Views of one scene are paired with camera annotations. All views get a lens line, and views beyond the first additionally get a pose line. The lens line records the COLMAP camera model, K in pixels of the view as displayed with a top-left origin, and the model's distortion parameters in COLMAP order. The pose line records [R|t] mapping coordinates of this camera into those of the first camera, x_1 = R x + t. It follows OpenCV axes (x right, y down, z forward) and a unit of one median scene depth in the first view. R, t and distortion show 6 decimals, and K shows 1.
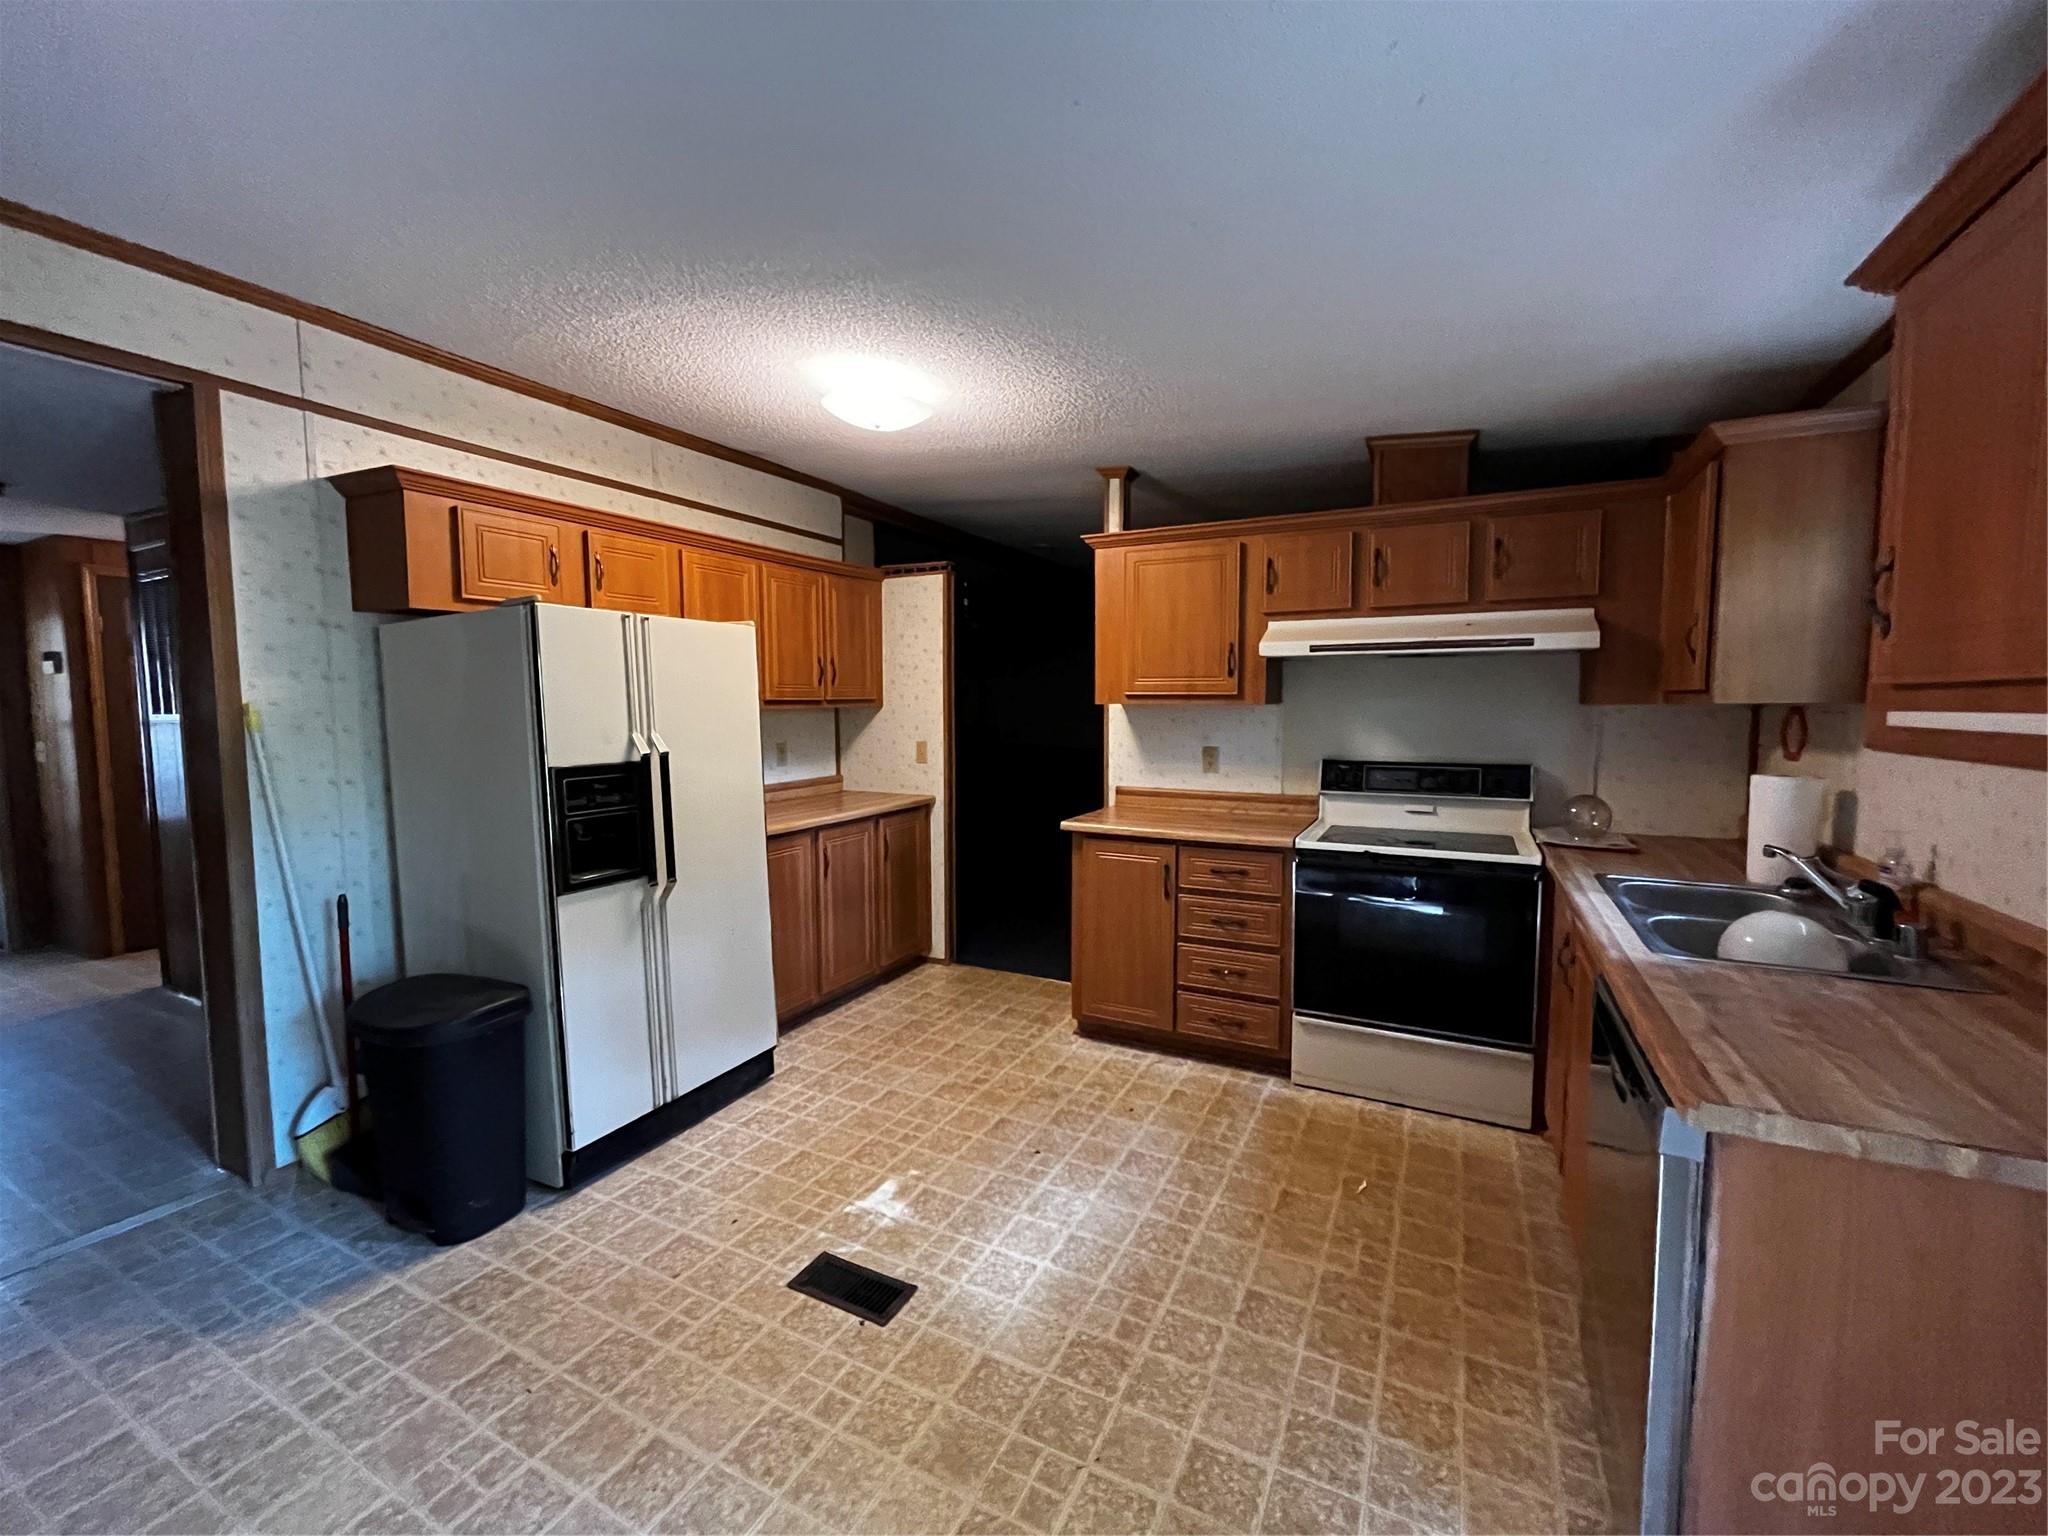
lens RADIAL K [[832.7, 0, 1021.7], [0, 832.7, 766.3], [0, 0, 1]] dist [-0.001344, -0.000265]
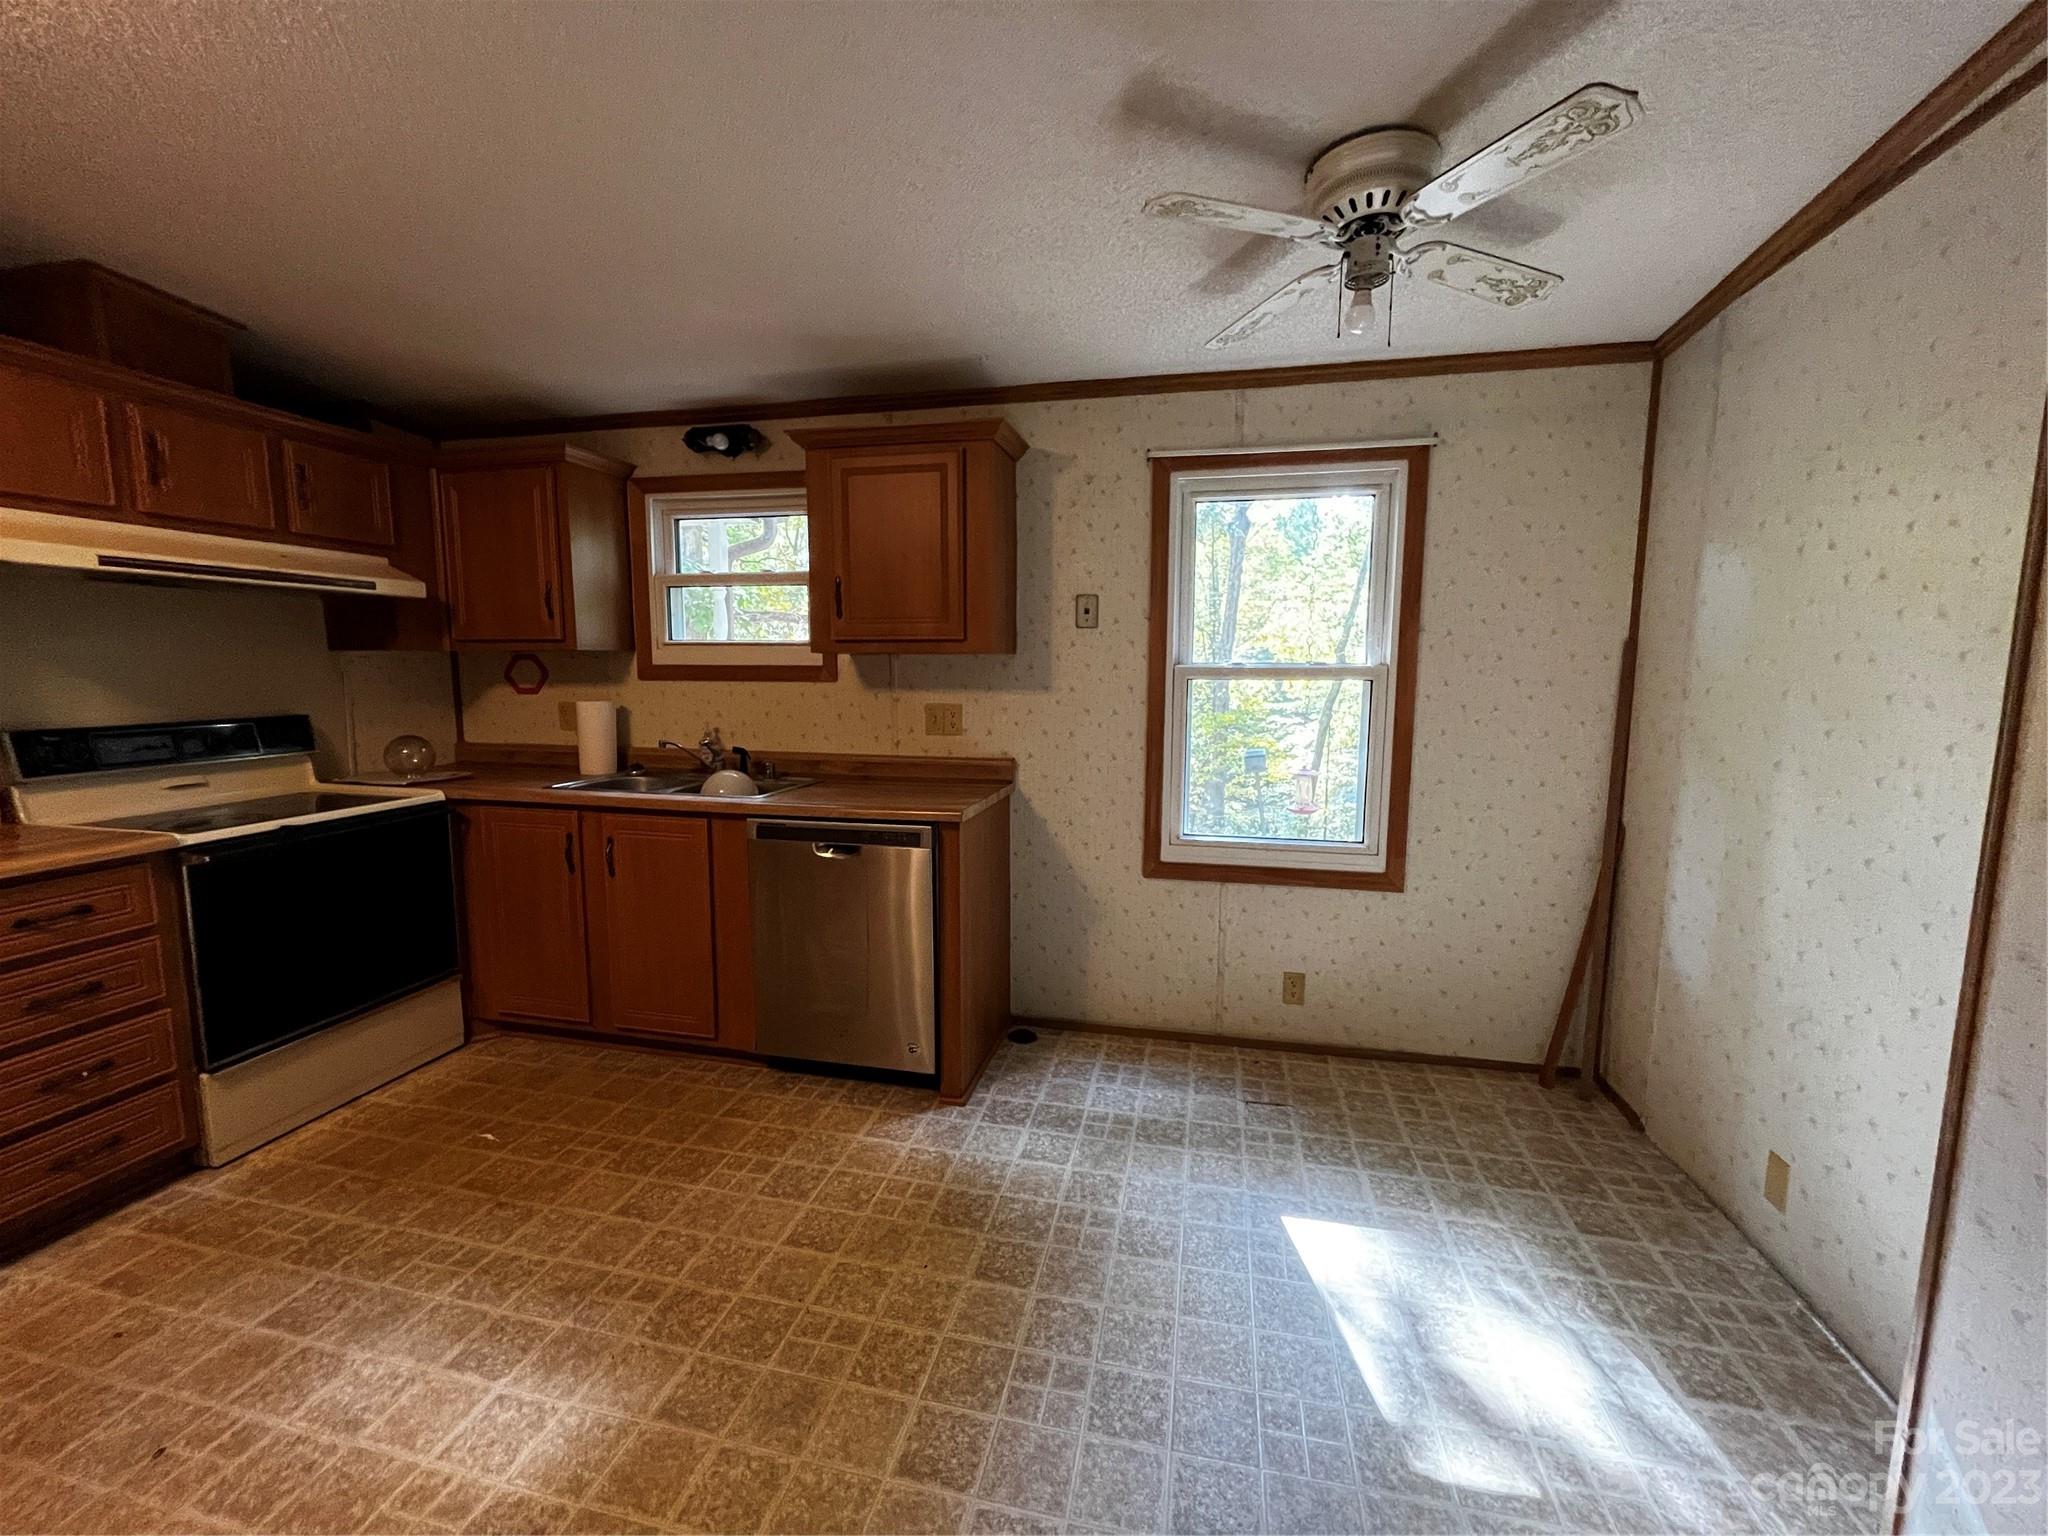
lens RADIAL K [[832.7, 0, 1021.7], [0, 832.7, 766.3], [0, 0, 1]] dist [-0.001344, -0.000265]
pose [[-0.245107, -0.114231, 0.962743, -0.569411], [0.073897, 0.987944, 0.136034, -0.013987], [-0.966676, 0.104487, -0.233710, 0.509891]]
